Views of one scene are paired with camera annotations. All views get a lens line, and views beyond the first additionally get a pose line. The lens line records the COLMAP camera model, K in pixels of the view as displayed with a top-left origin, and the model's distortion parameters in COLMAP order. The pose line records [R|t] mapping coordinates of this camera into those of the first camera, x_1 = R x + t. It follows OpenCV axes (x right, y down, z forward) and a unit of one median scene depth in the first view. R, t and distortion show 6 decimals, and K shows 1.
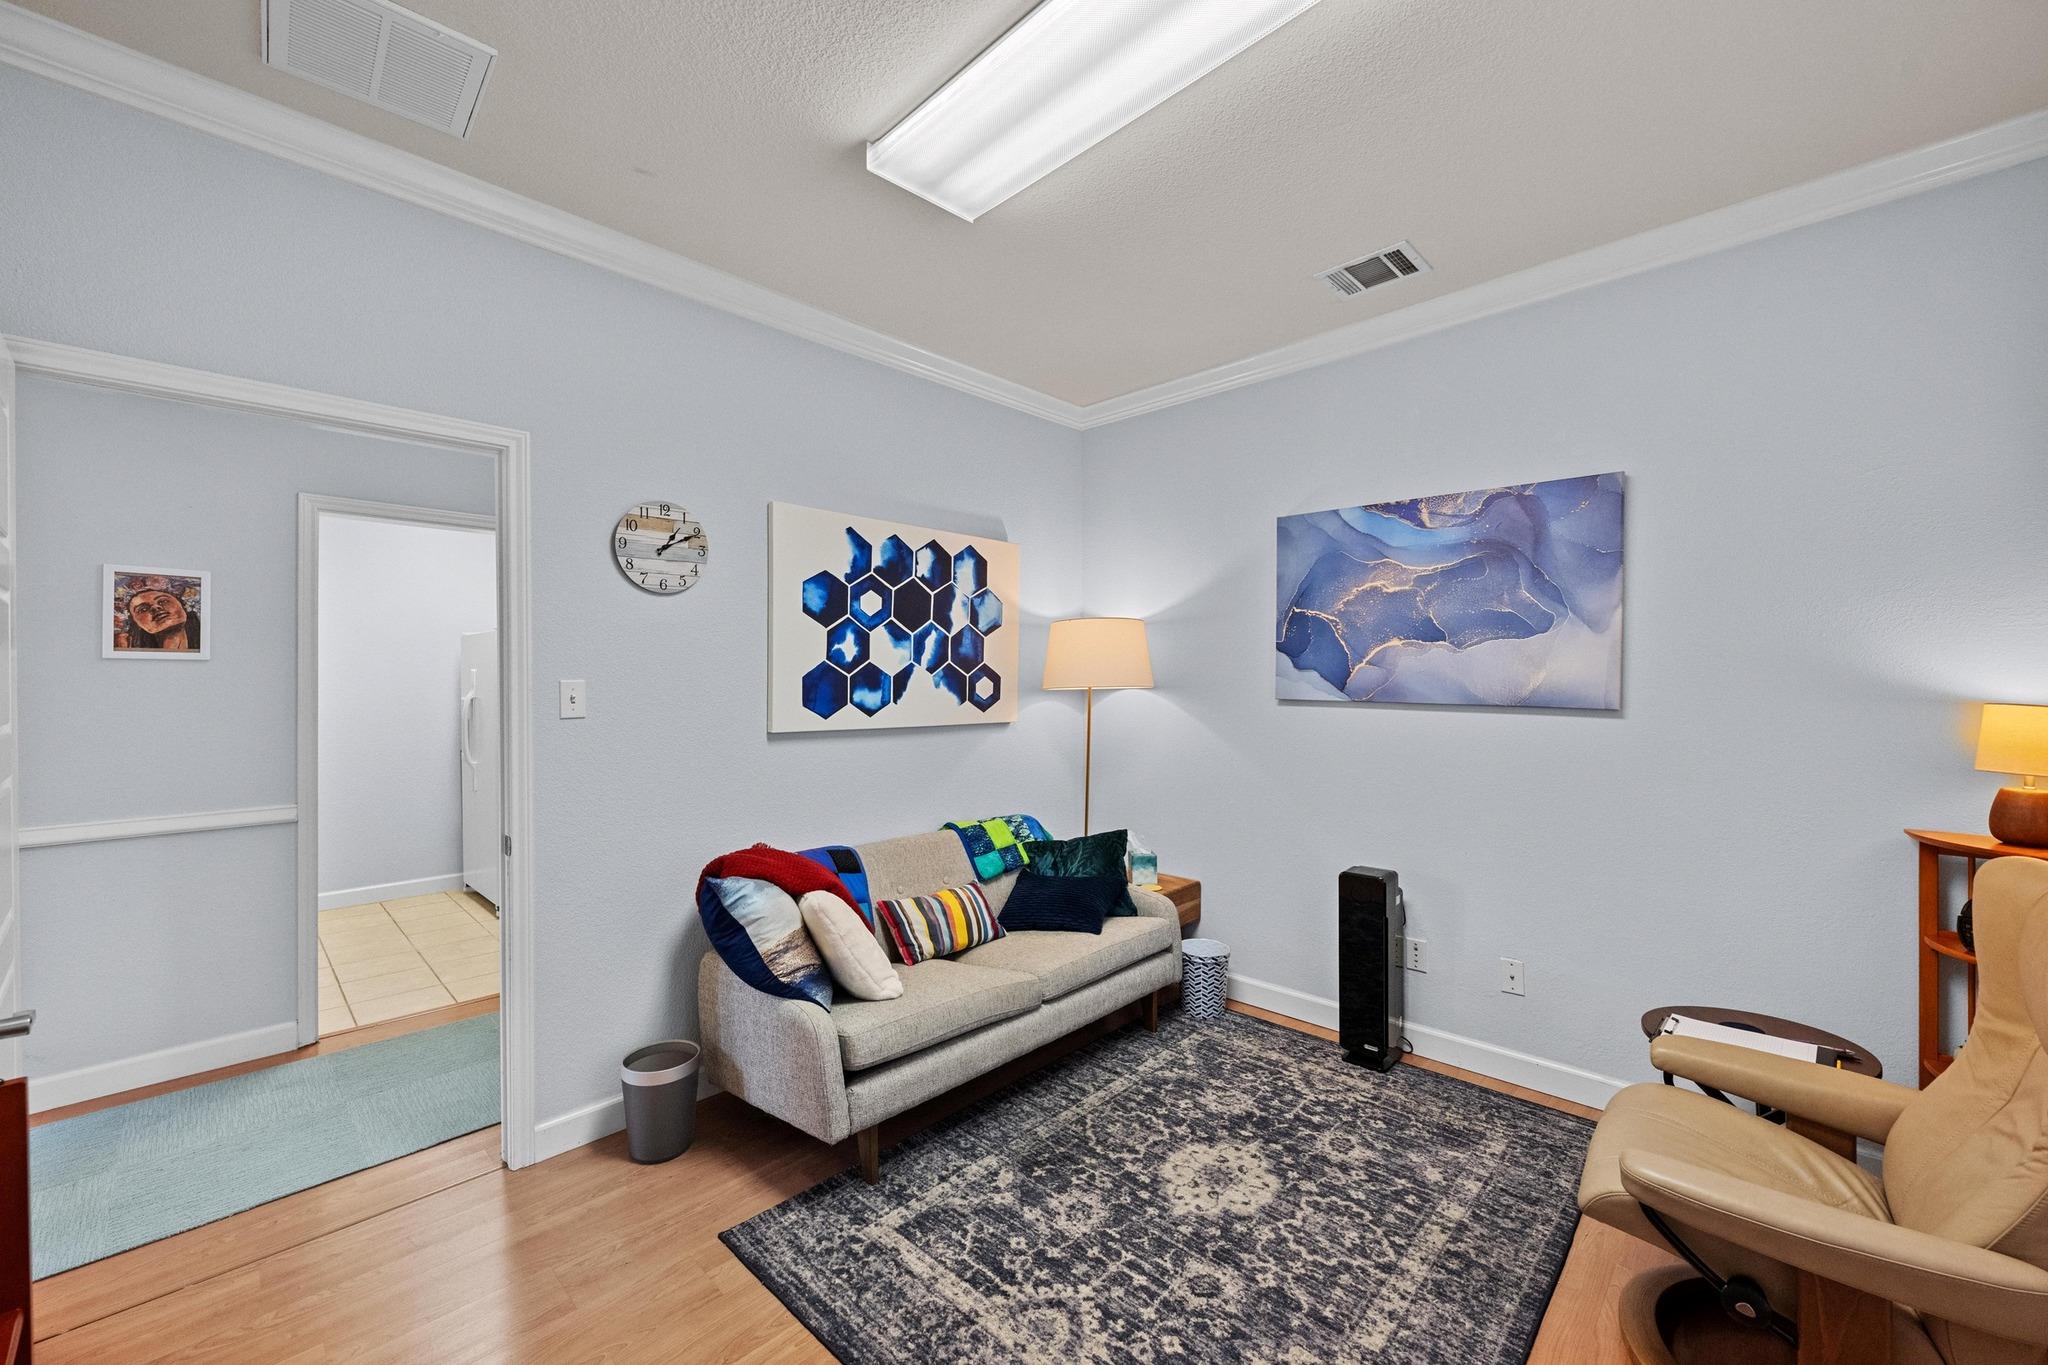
lens RADIAL K [[815.2, 0, 1024.6], [0, 815.2, 678.9], [0, 0, 1]] dist [-0.000260, 0.000114]
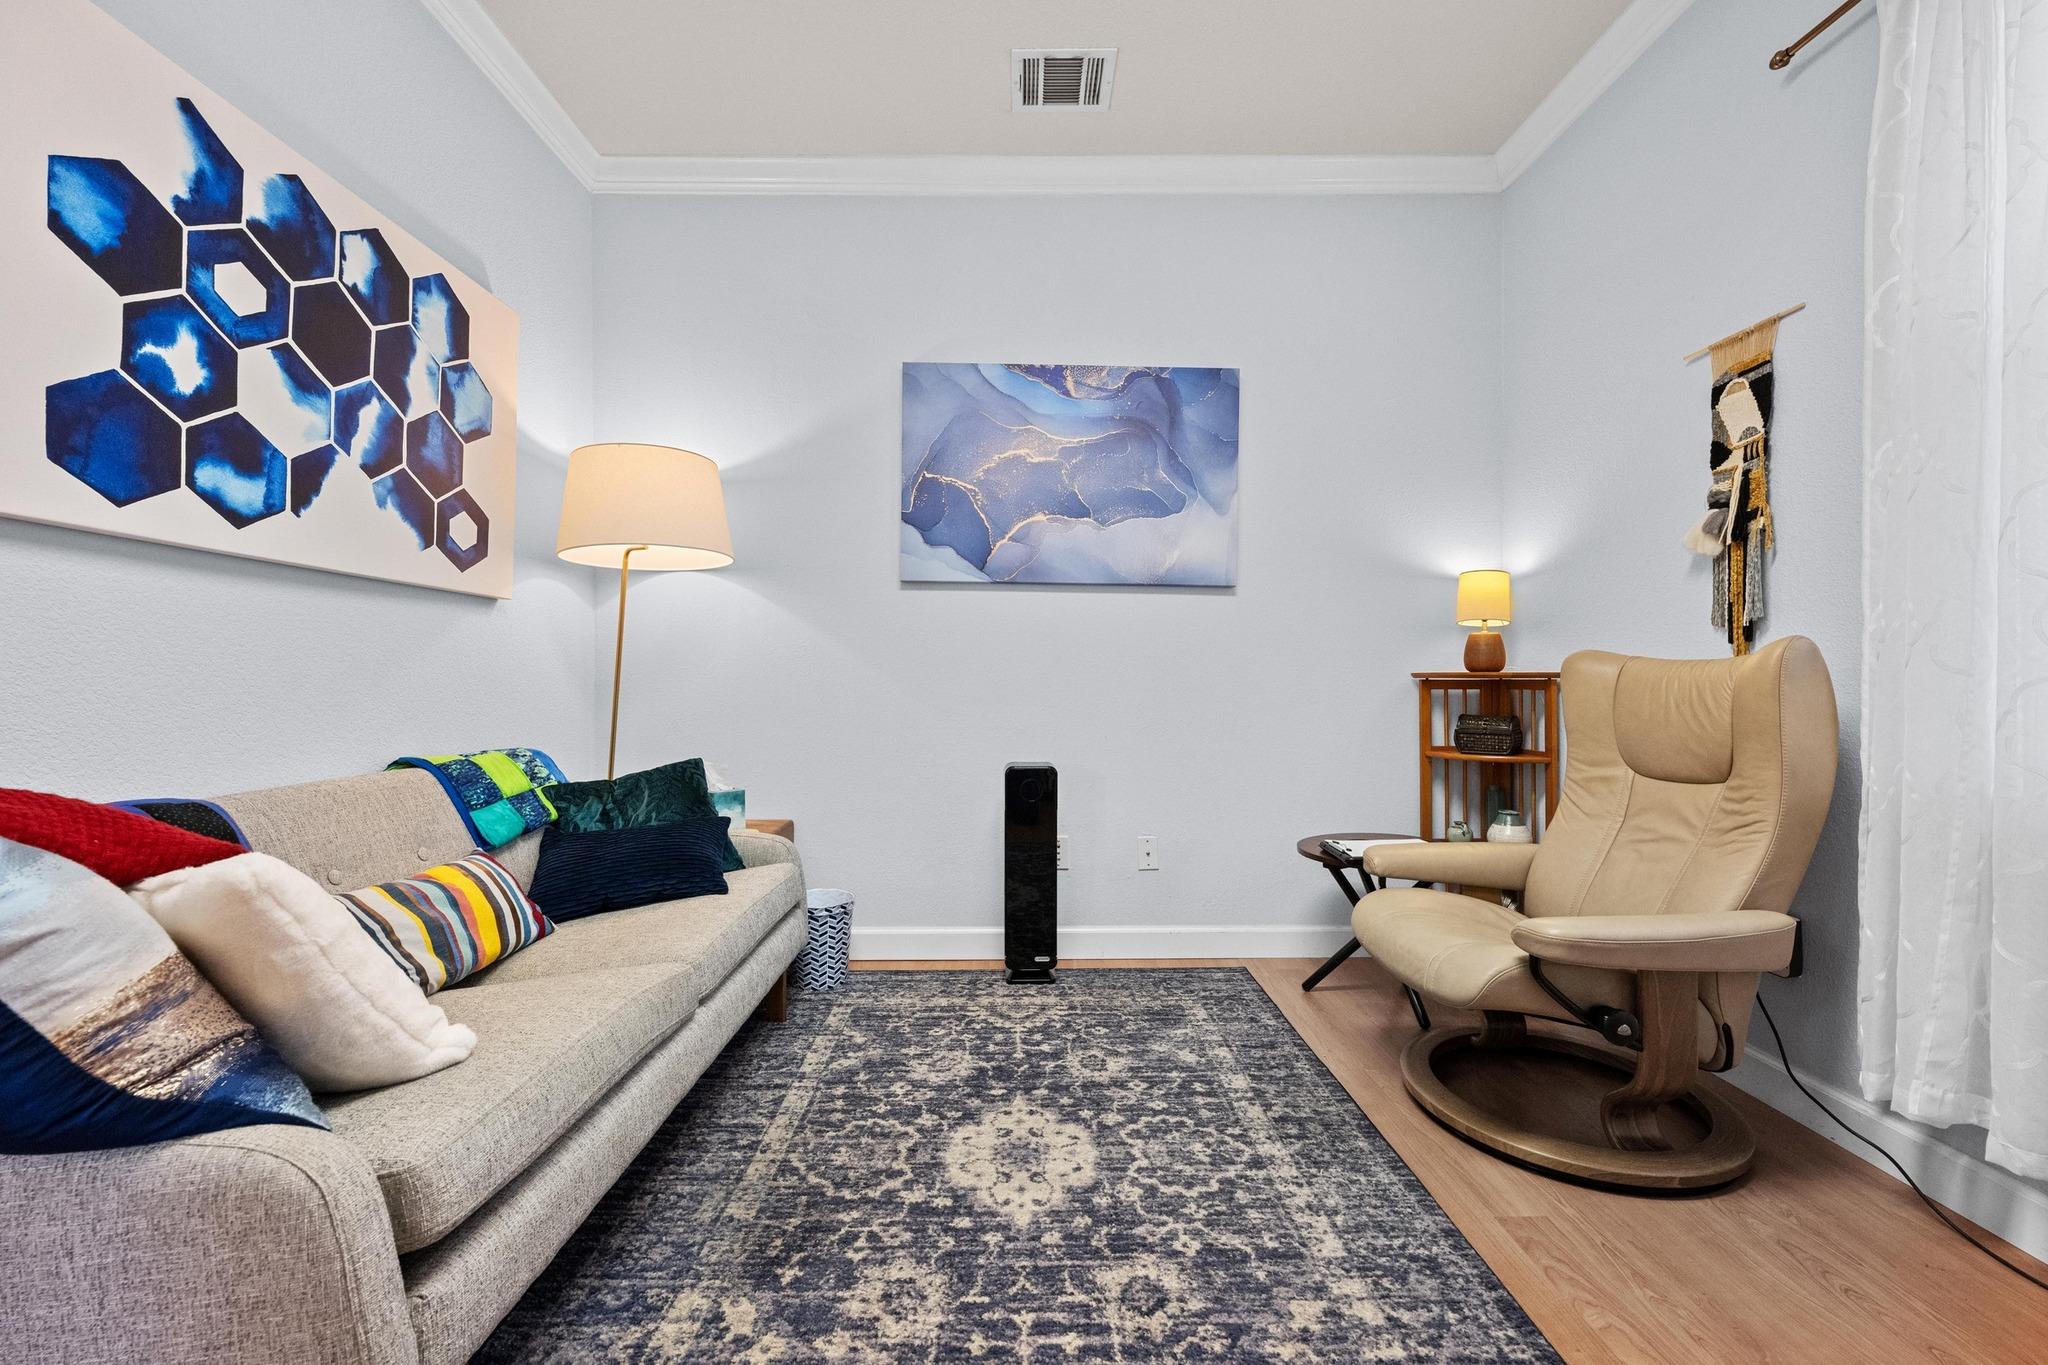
lens RADIAL K [[815.2, 0, 1024.6], [0, 815.2, 678.9], [0, 0, 1]] dist [-0.000260, 0.000114]
pose [[0.714229, 0.002271, 0.699908, -0.209107], [-0.000529, 0.999996, -0.002705, 0.145415], [-0.699911, 0.001562, 0.714228, 0.368332]]
